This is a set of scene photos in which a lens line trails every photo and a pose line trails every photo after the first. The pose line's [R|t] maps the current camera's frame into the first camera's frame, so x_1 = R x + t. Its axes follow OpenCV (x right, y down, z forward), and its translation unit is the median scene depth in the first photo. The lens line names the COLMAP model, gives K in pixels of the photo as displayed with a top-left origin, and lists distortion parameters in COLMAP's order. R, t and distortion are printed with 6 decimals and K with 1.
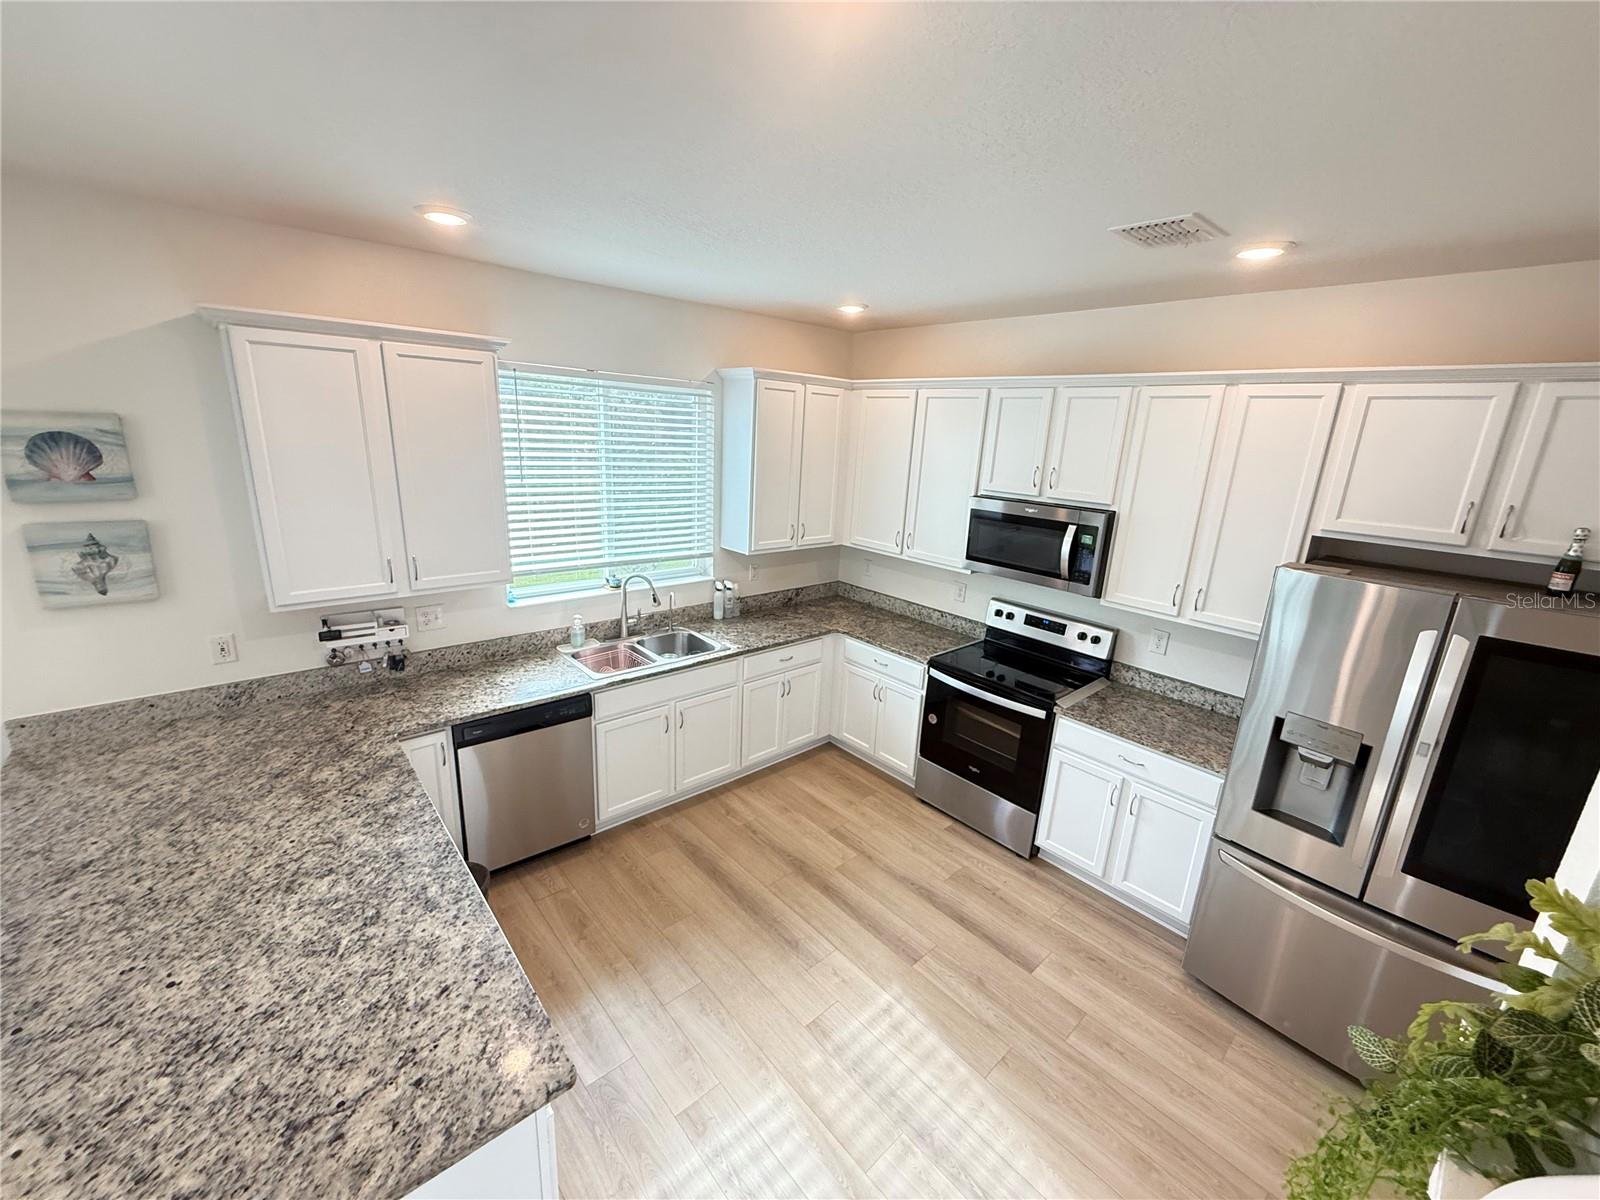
lens RADIAL K [[636.8, 0, 791.1], [0, 636.8, 597.9], [0, 0, 1]] dist [-0.002675, 0.000201]
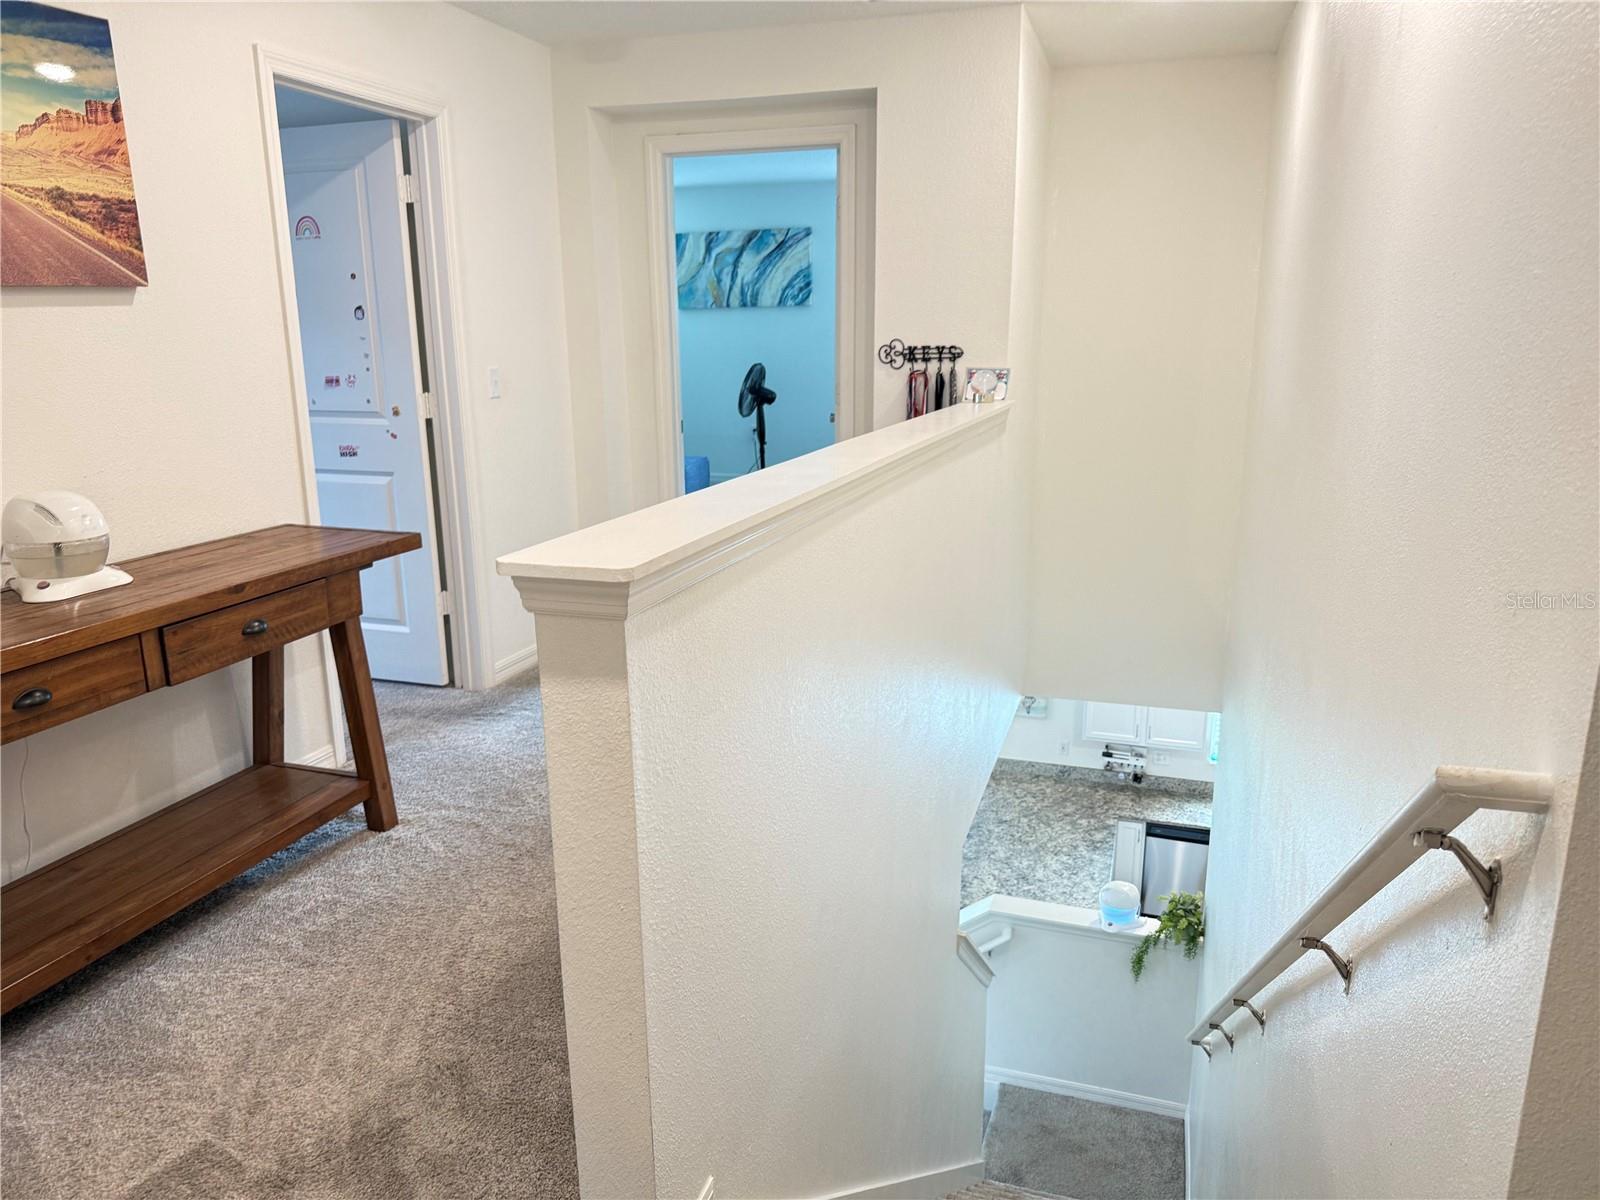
lens RADIAL K [[1118.1, 0, 797.3], [0, 1118.1, 610.9], [0, 0, 1]] dist [0.081425, 0.000477]
pose [[0.515176, 0.167310, -0.840596, 1.570168], [-0.194583, 0.977984, 0.075401, -0.440646], [0.834704, 0.124721, 0.536390, -1.644347]]
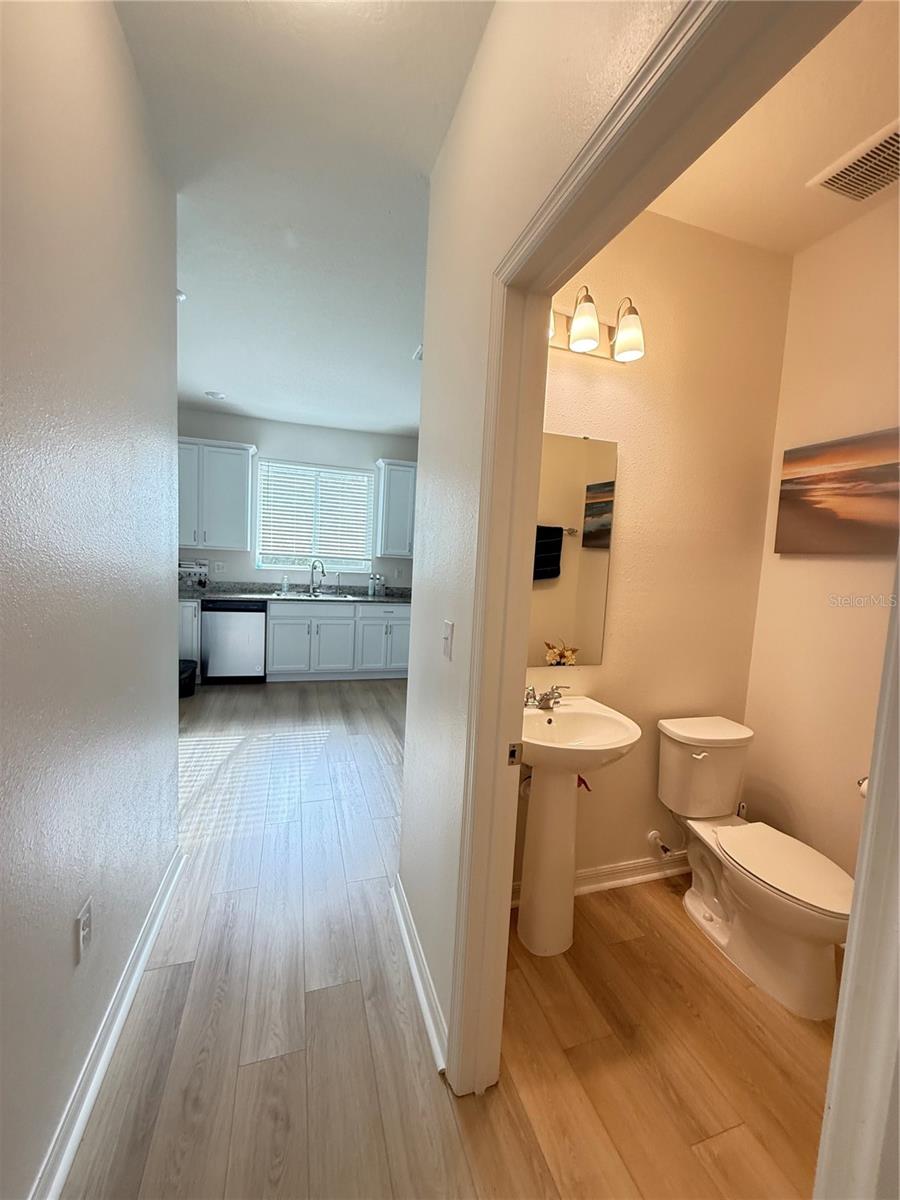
lens RADIAL K [[477.6, 0, 449.8], [0, 477.6, 599.4], [0, 0, 1]] dist [-0.002675, 0.000201]
pose [[0.918586, 0.039085, -0.393284, 0.960967], [-0.115964, 0.977953, -0.173666, 0.391354], [0.377826, 0.205134, 0.902866, -0.208203]]
